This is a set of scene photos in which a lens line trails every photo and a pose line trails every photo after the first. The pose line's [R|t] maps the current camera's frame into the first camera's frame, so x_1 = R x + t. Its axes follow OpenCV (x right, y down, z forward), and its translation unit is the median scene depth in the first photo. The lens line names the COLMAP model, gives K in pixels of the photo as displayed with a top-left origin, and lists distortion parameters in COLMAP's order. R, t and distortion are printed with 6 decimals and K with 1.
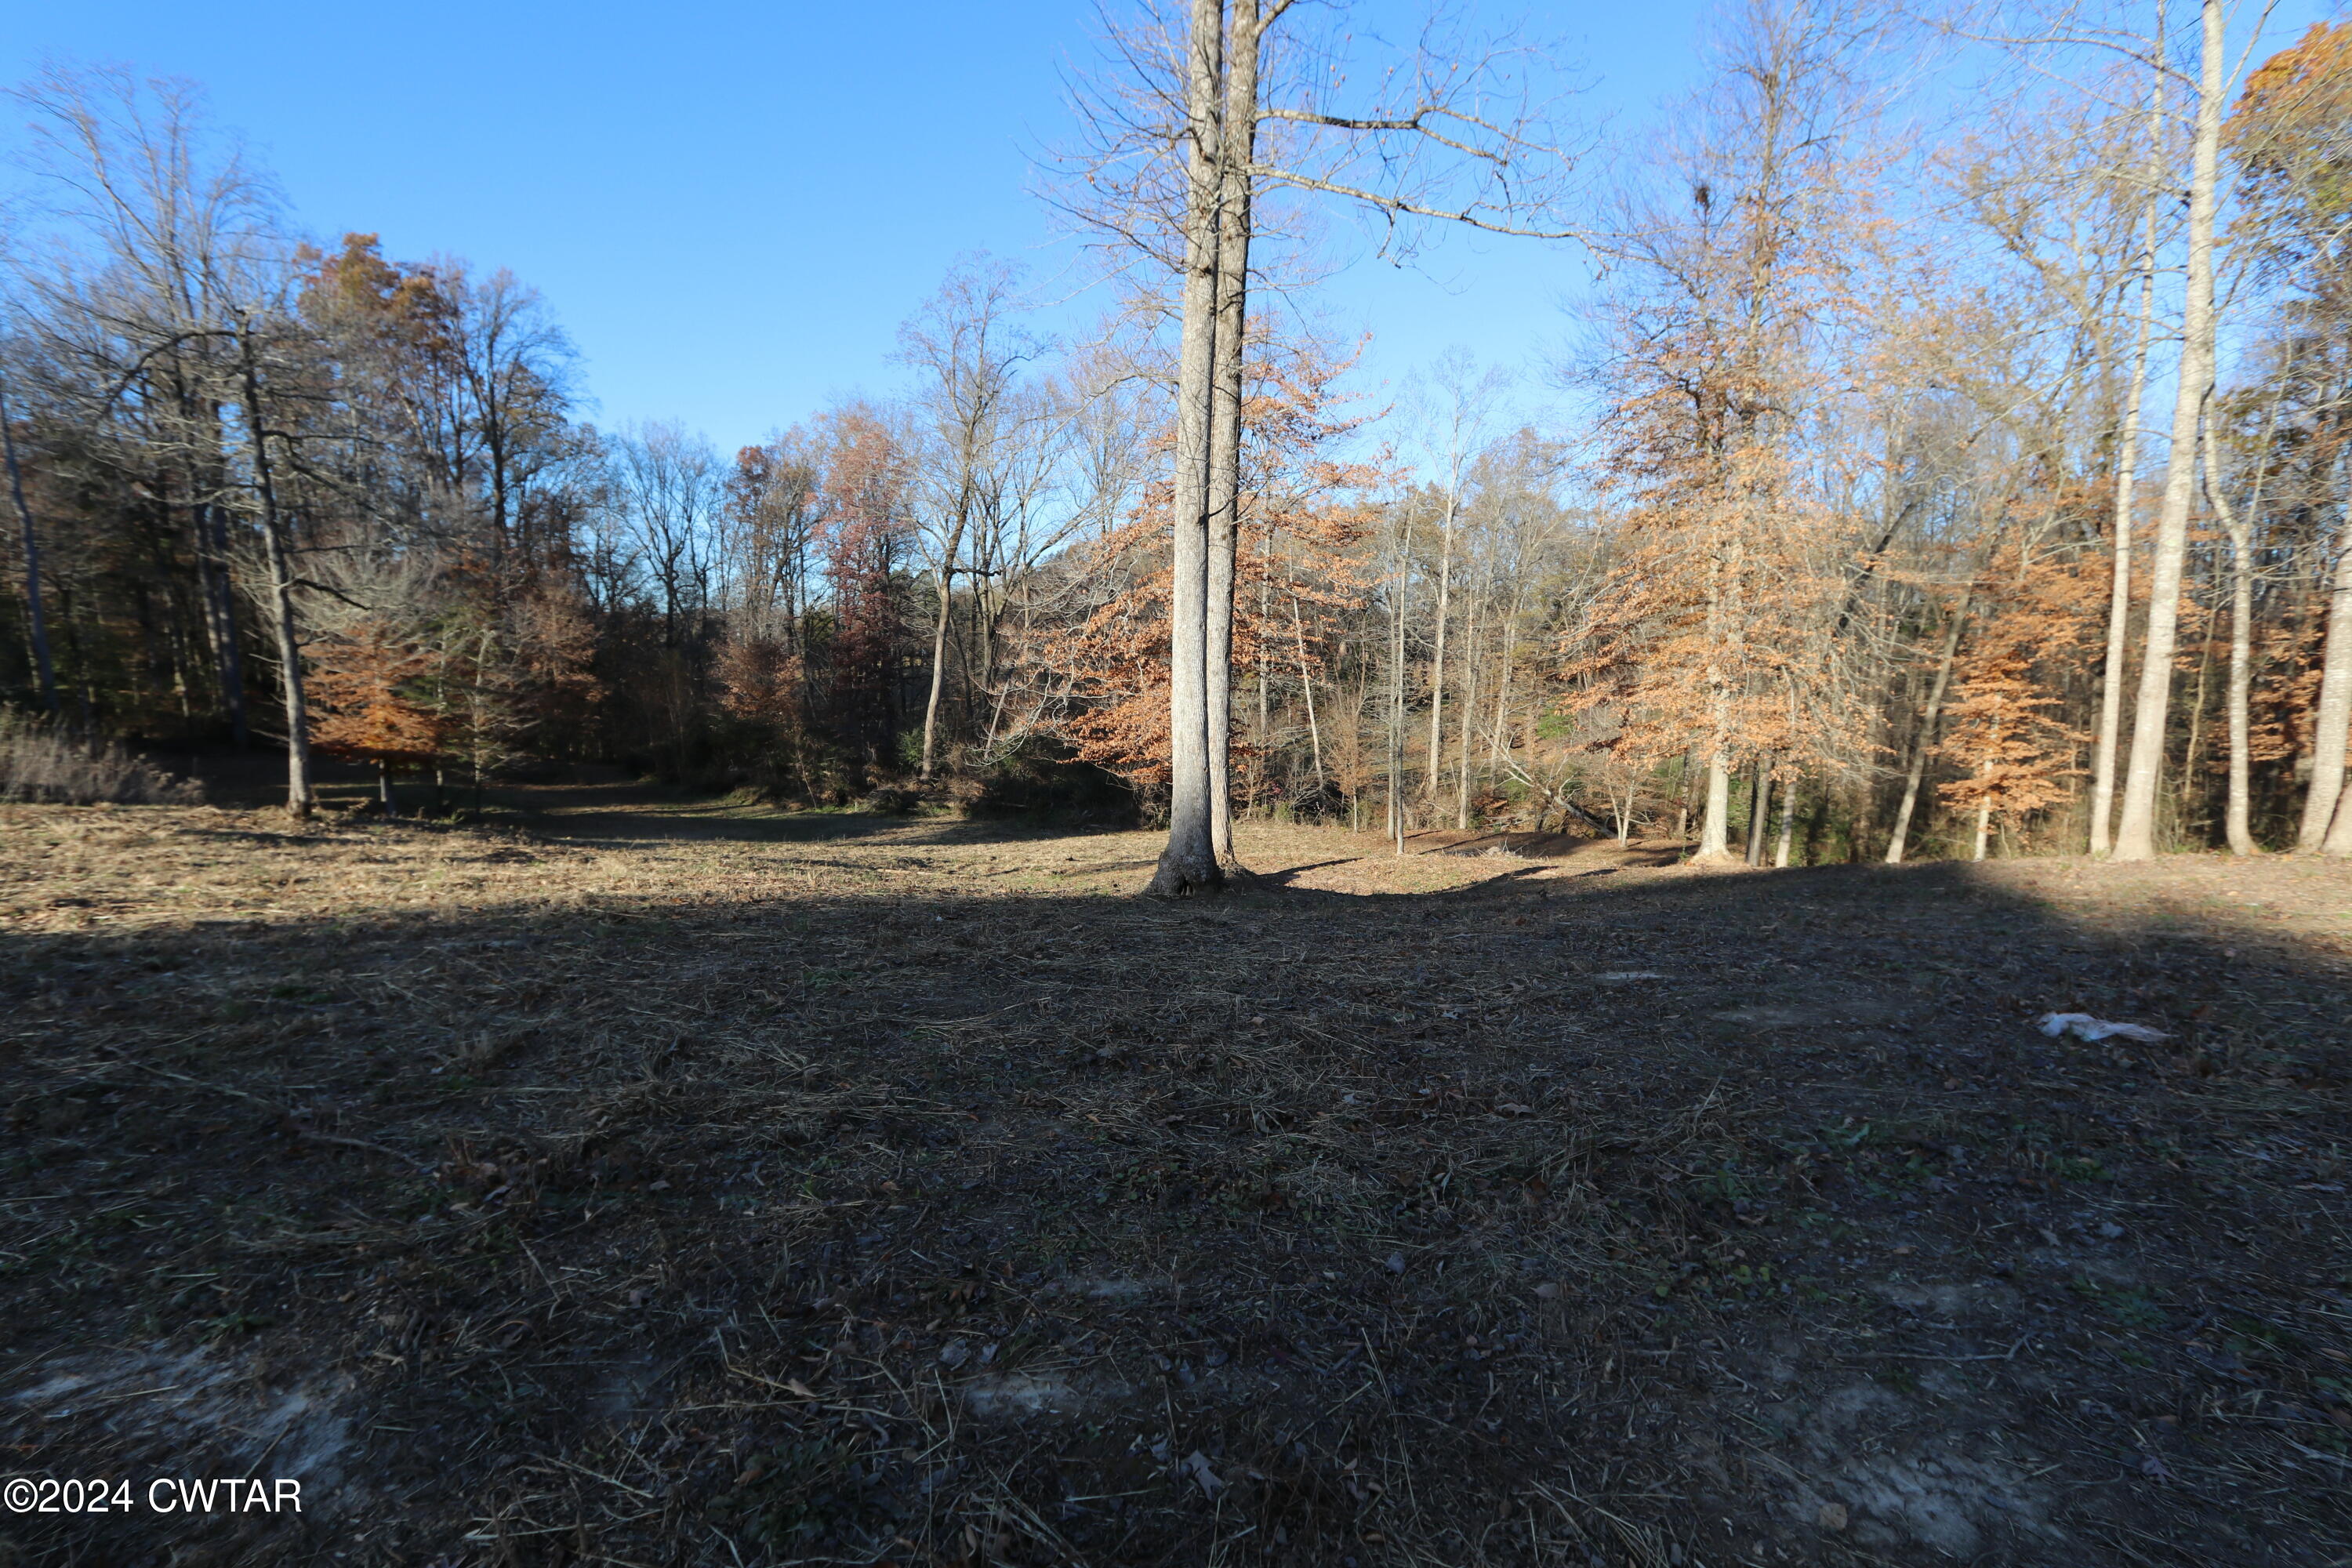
lens RADIAL K [[1085.5, 0, 1174.0], [0, 1085.5, 792.3], [0, 0, 1]] dist [-0.015700, 0.003833]
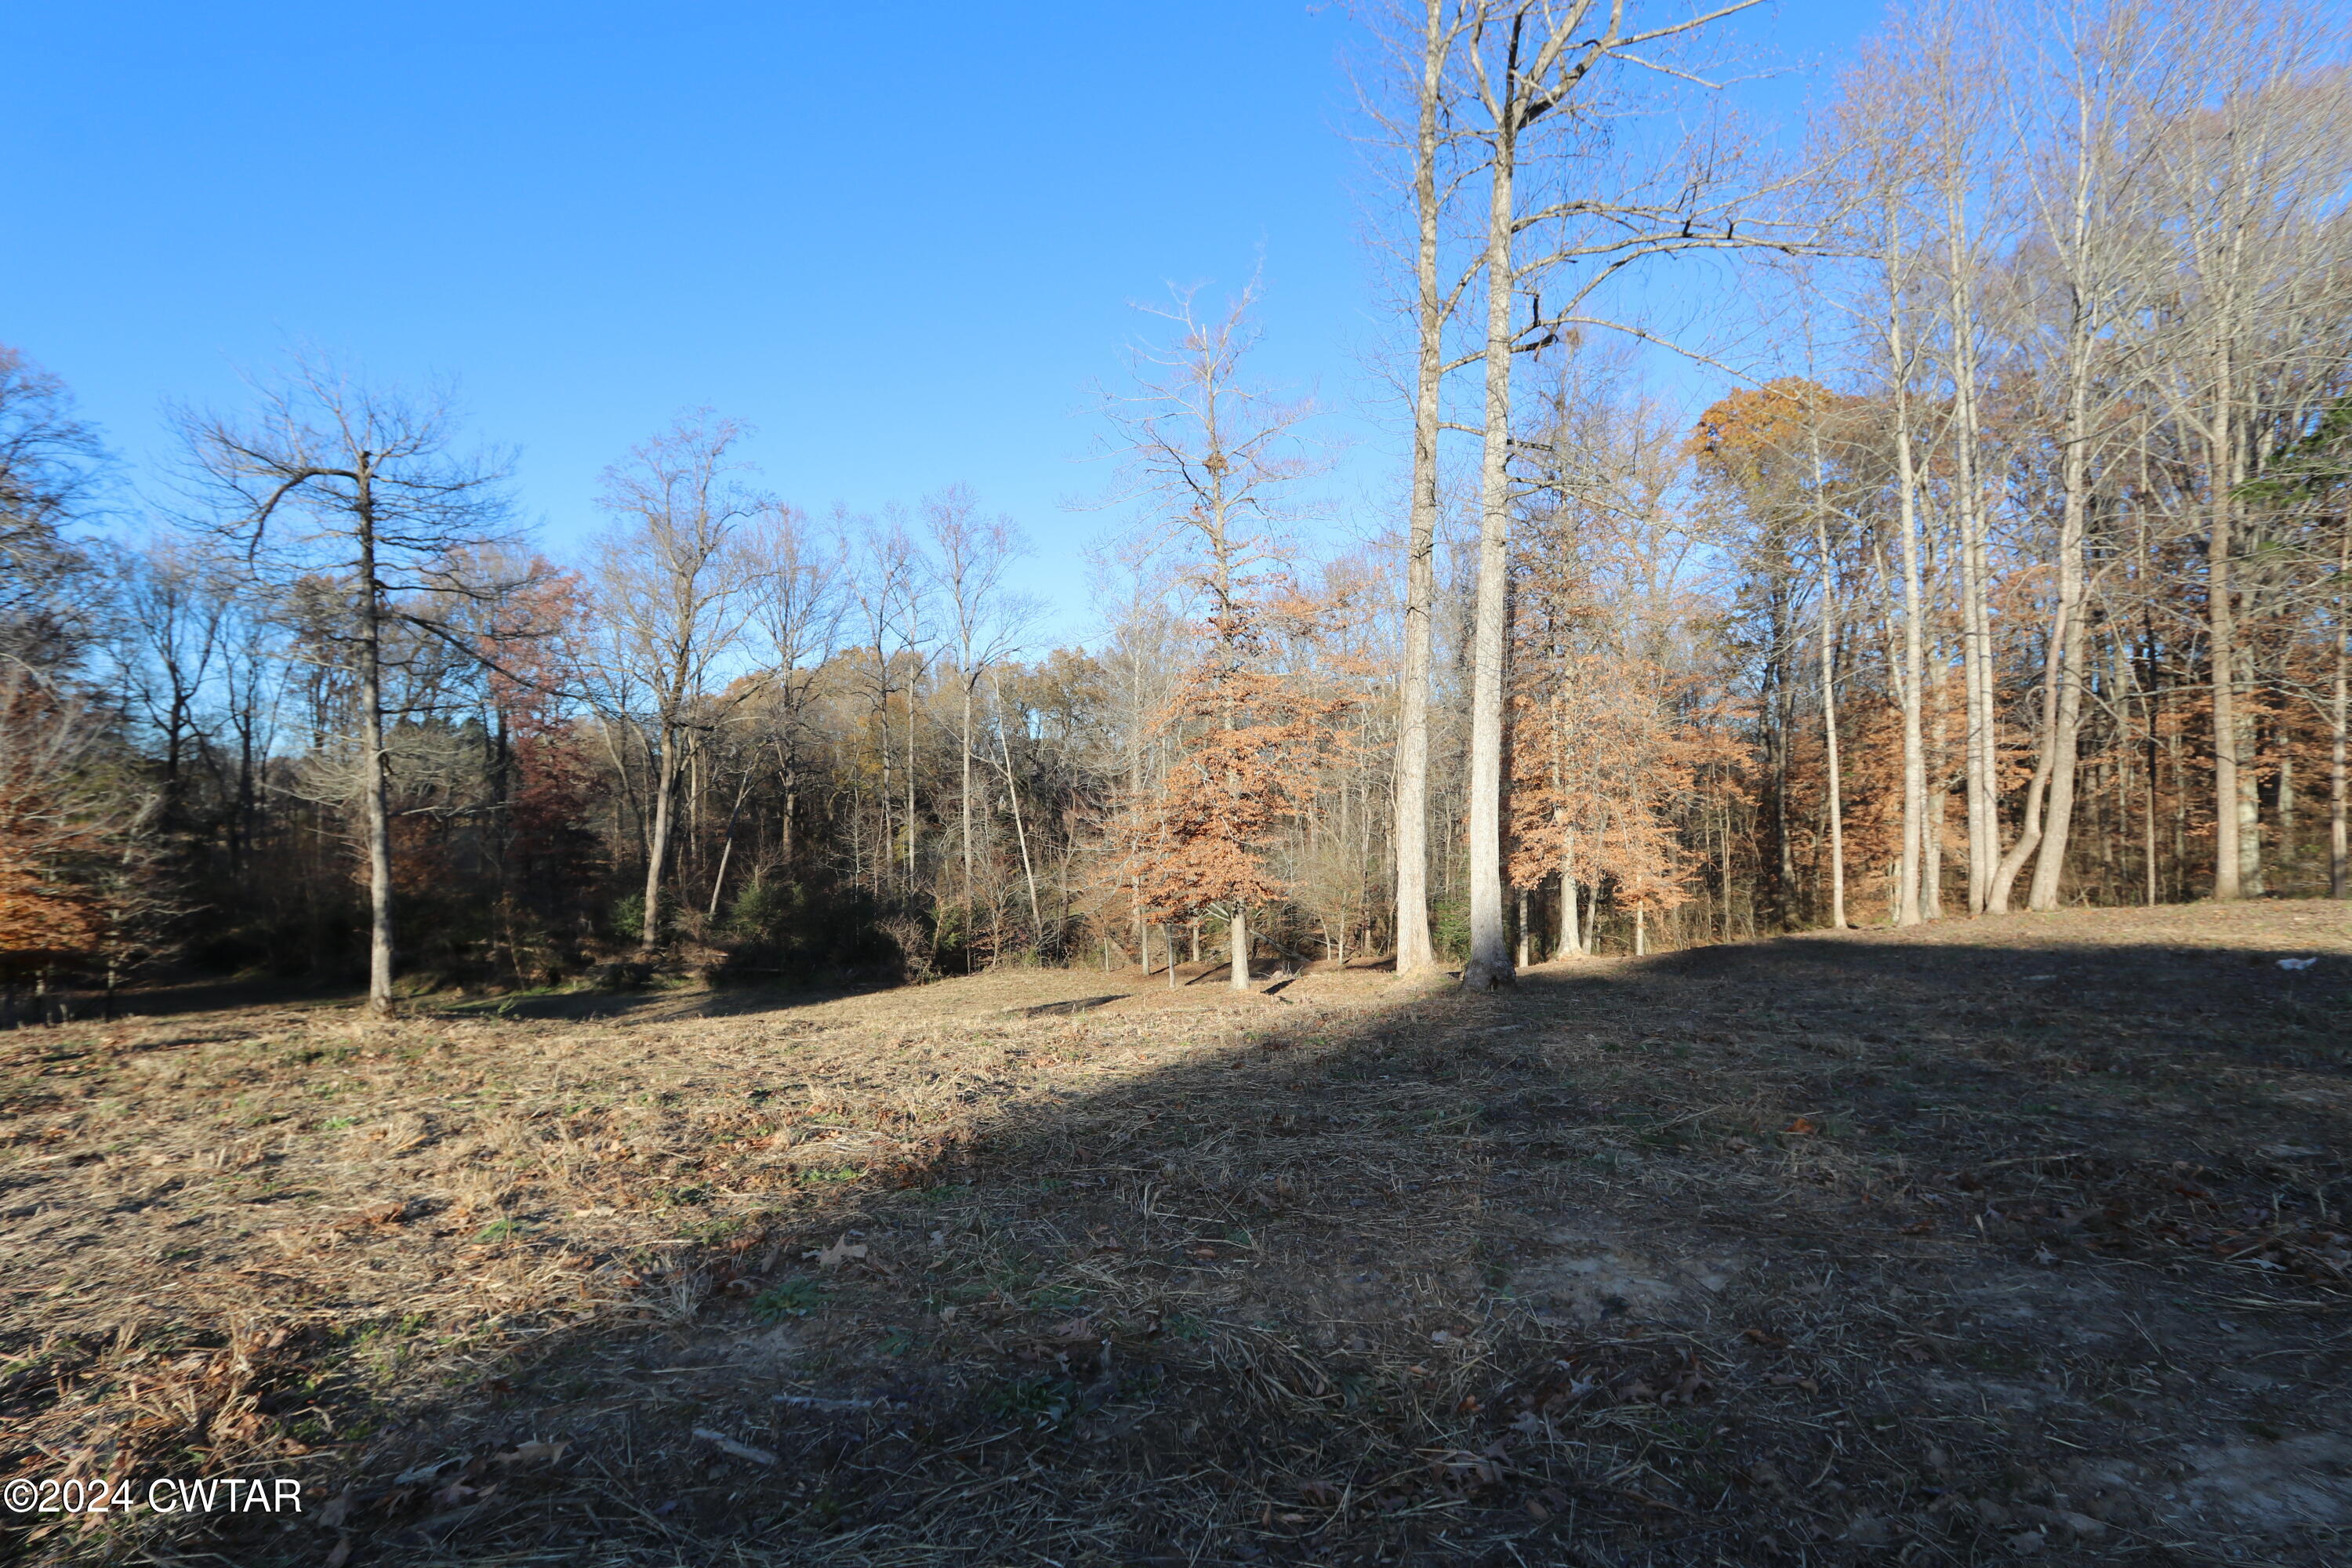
lens RADIAL K [[1085.5, 0, 1166.5], [0, 1085.5, 795.1], [0, 0, 1]] dist [-0.015700, 0.003833]
pose [[0.921277, -0.014211, 0.388647, -0.180018], [0.066316, 0.990437, -0.120985, -0.001856], [-0.383211, 0.137234, 0.913409, -0.014954]]
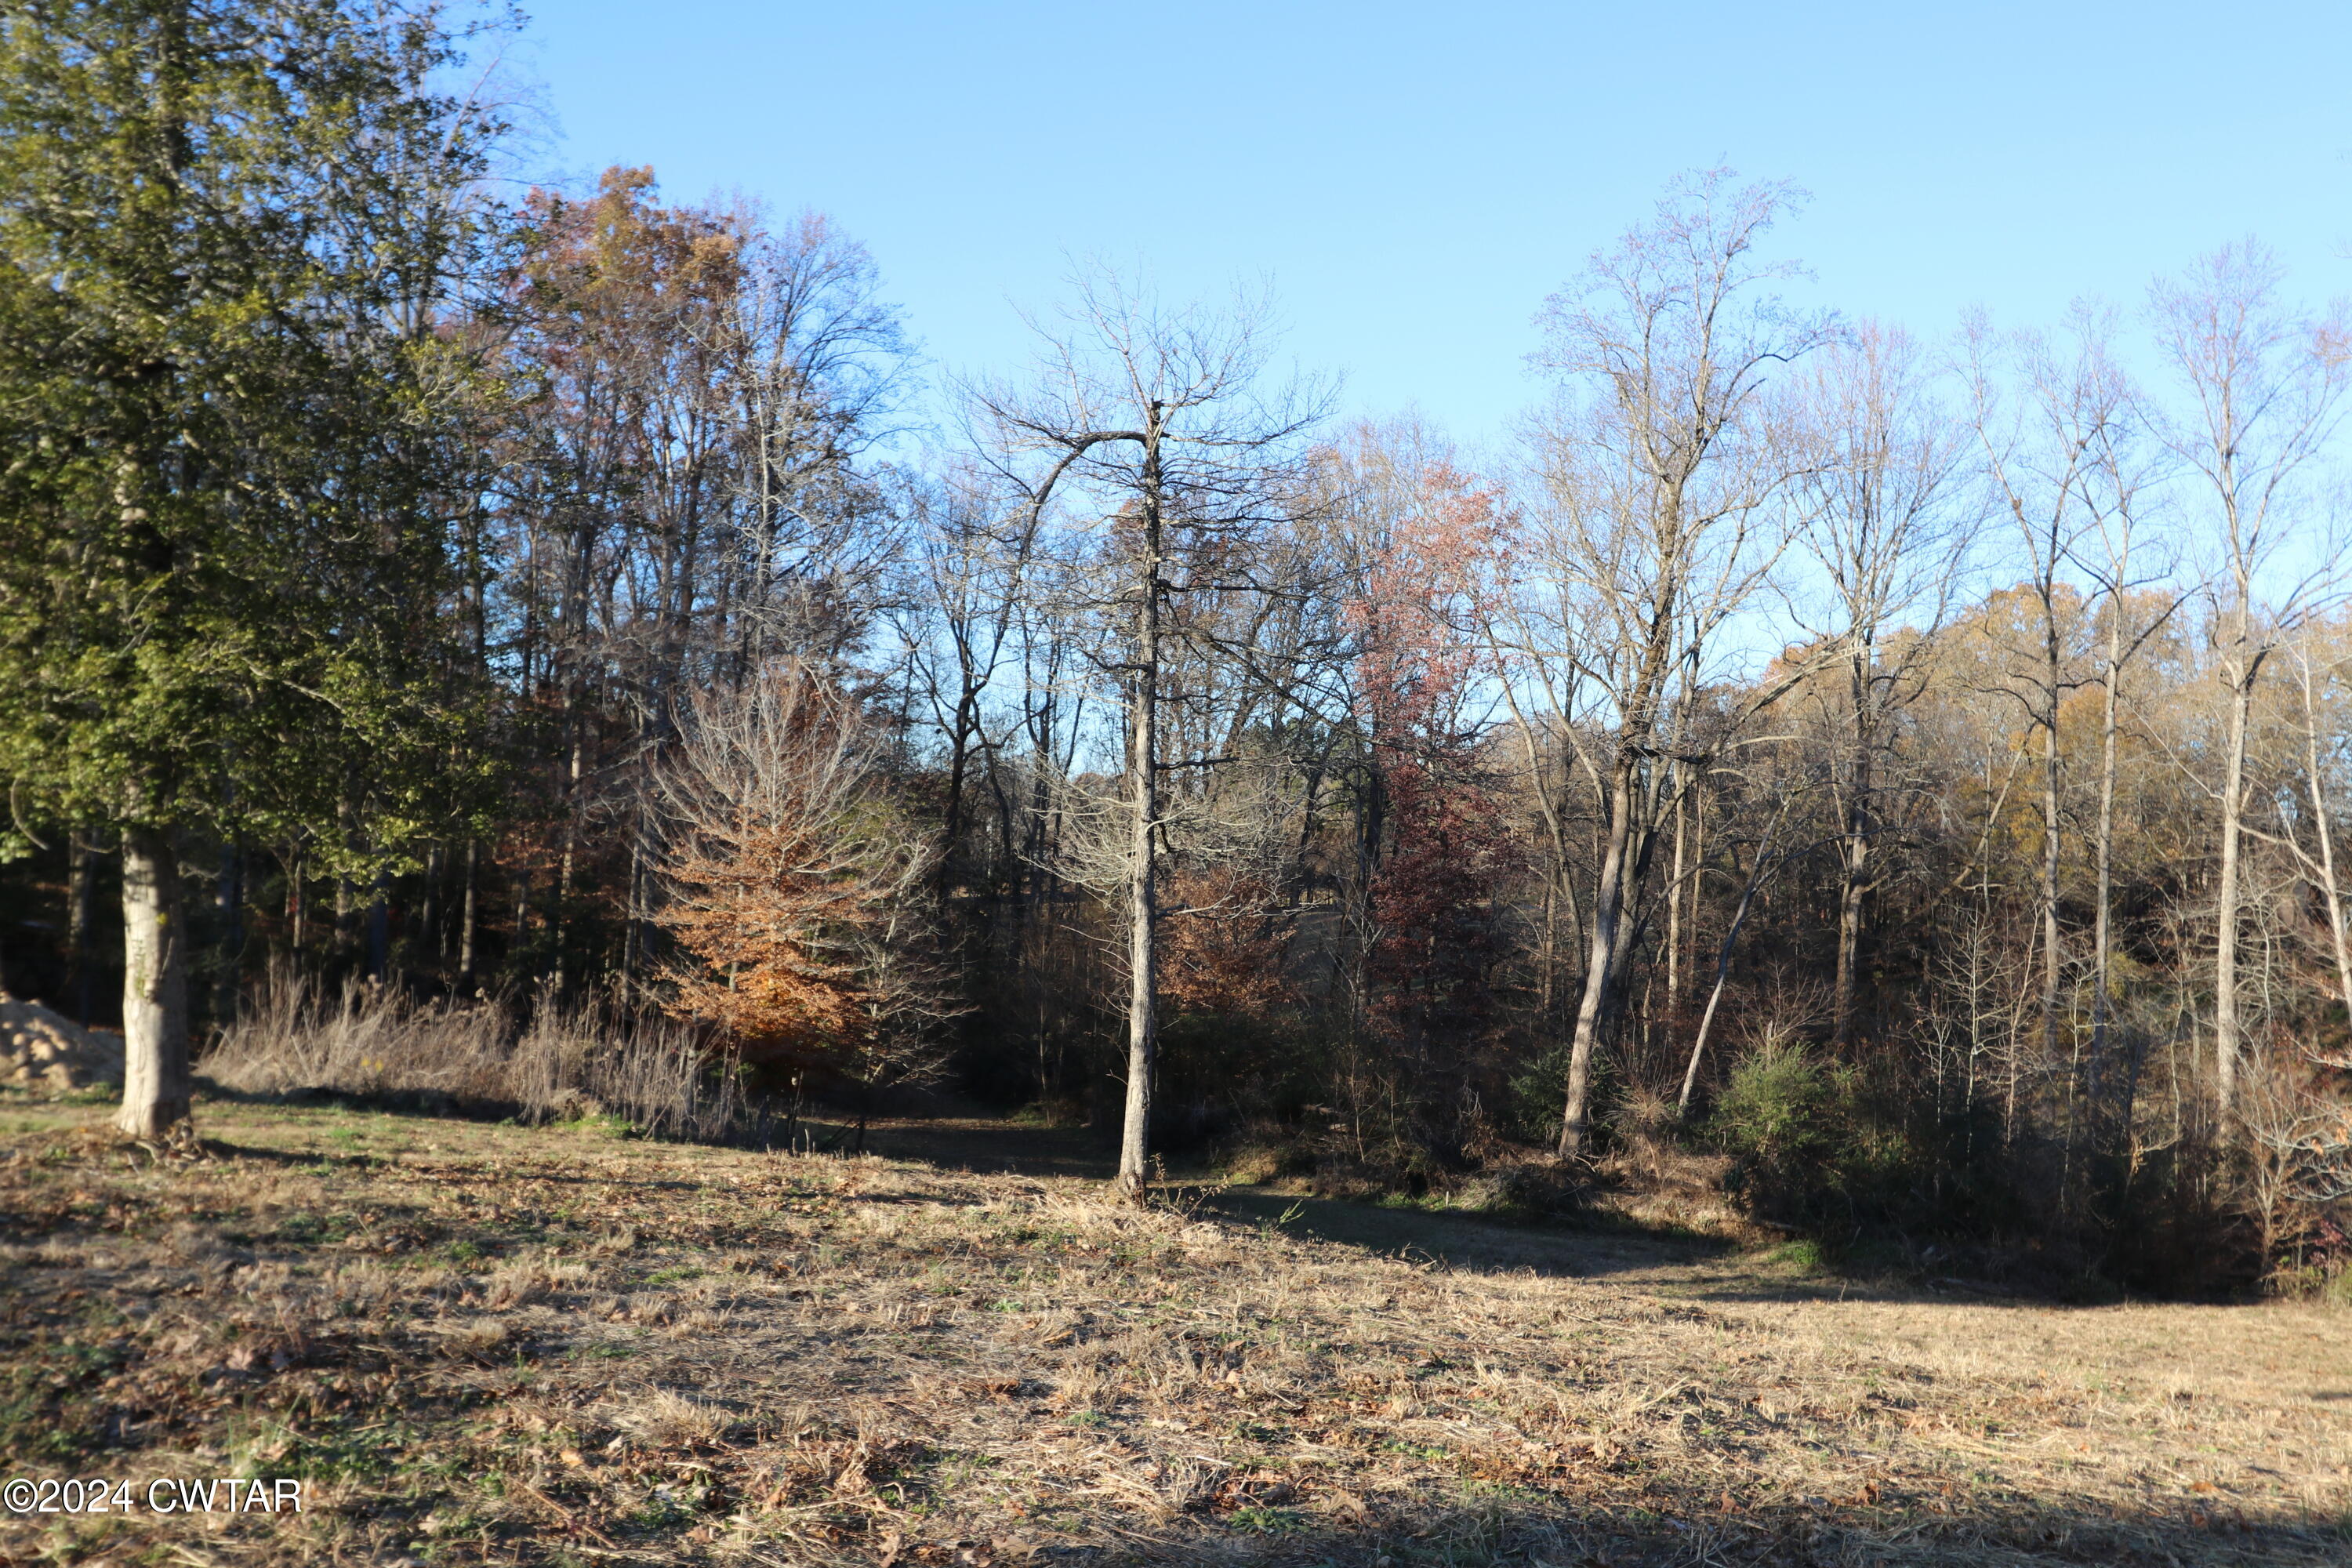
lens RADIAL K [[2225.2, 0, 1185.7], [0, 2225.2, 783.5], [0, 0, 1]] dist [0.011456, 0.000000]
pose [[0.969138, 0.033402, -0.244244, -0.155169], [-0.074336, 0.984256, -0.160355, -0.002864], [0.235042, 0.173562, 0.956364, -0.068543]]
